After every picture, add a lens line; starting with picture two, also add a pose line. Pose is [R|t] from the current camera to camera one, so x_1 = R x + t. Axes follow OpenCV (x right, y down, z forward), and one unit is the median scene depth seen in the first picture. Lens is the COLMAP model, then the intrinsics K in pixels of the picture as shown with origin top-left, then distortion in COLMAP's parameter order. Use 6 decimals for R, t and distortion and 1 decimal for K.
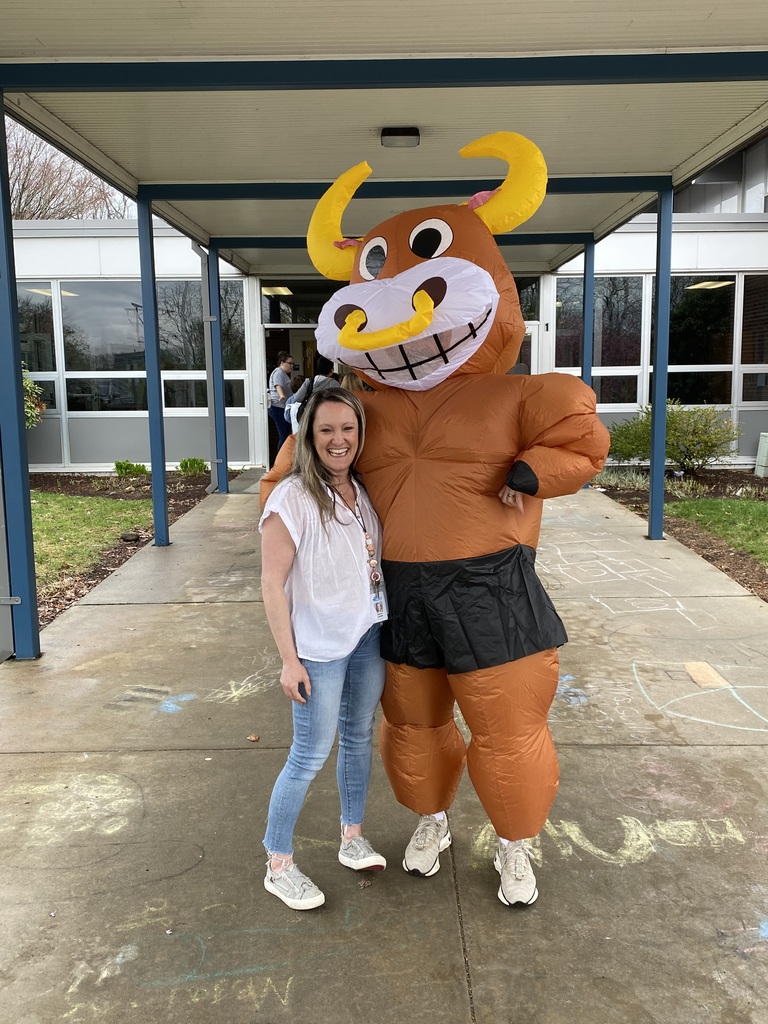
lens RADIAL K [[941.6, 0, 395.4], [0, 941.6, 512.1], [0, 0, 1]] dist [0.080285, -0.155907]
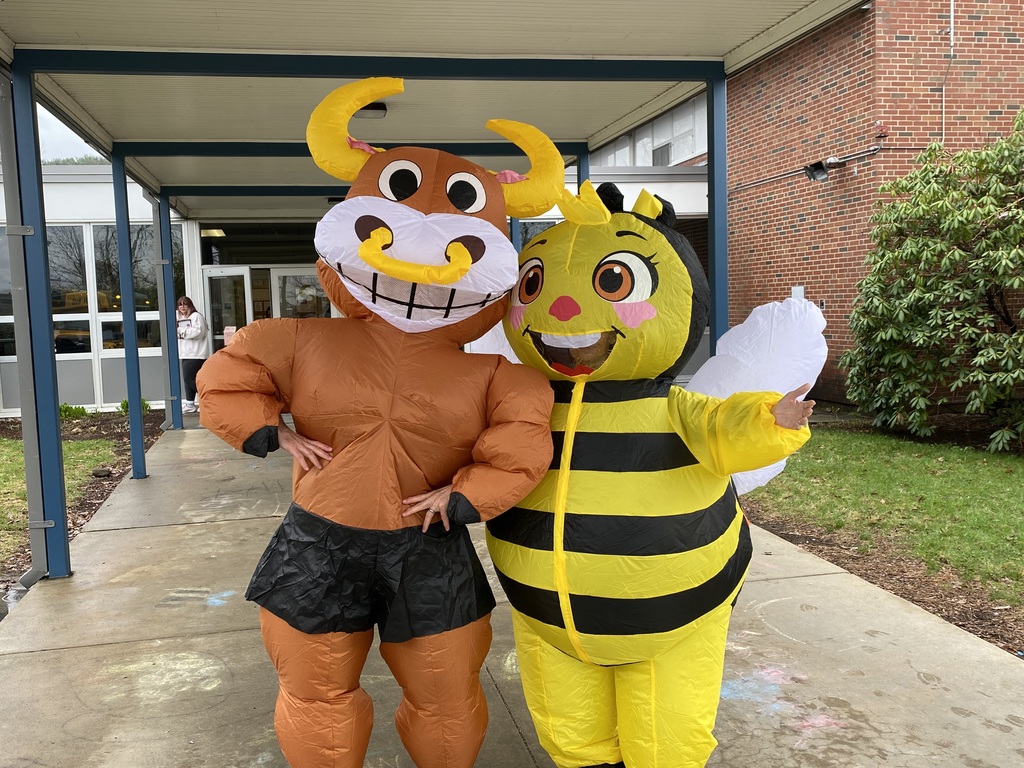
lens RADIAL K [[941.6, 0, 498.7], [0, 941.6, 387.6], [0, 0, 1]] dist [0.080285, -0.155907]
pose [[0.978922, -0.038718, 0.200531, -0.111439], [0.051137, 0.997057, -0.057121, 0.026882], [-0.197729, 0.066171, 0.978021, -0.194612]]
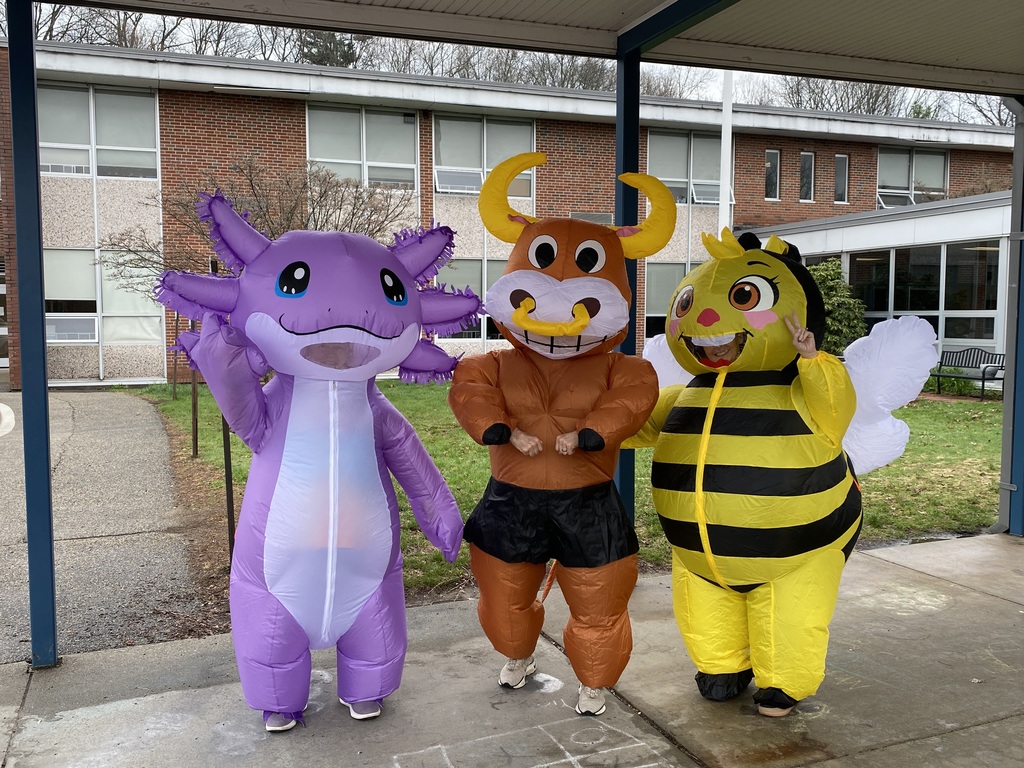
lens RADIAL K [[941.6, 0, 498.7], [0, 941.6, 387.6], [0, 0, 1]] dist [0.080285, -0.155907]
pose [[0.327062, 0.070892, -0.942340, 0.600757], [-0.127152, 0.991416, 0.030453, 0.008735], [0.936410, 0.109861, 0.333268, -0.097127]]
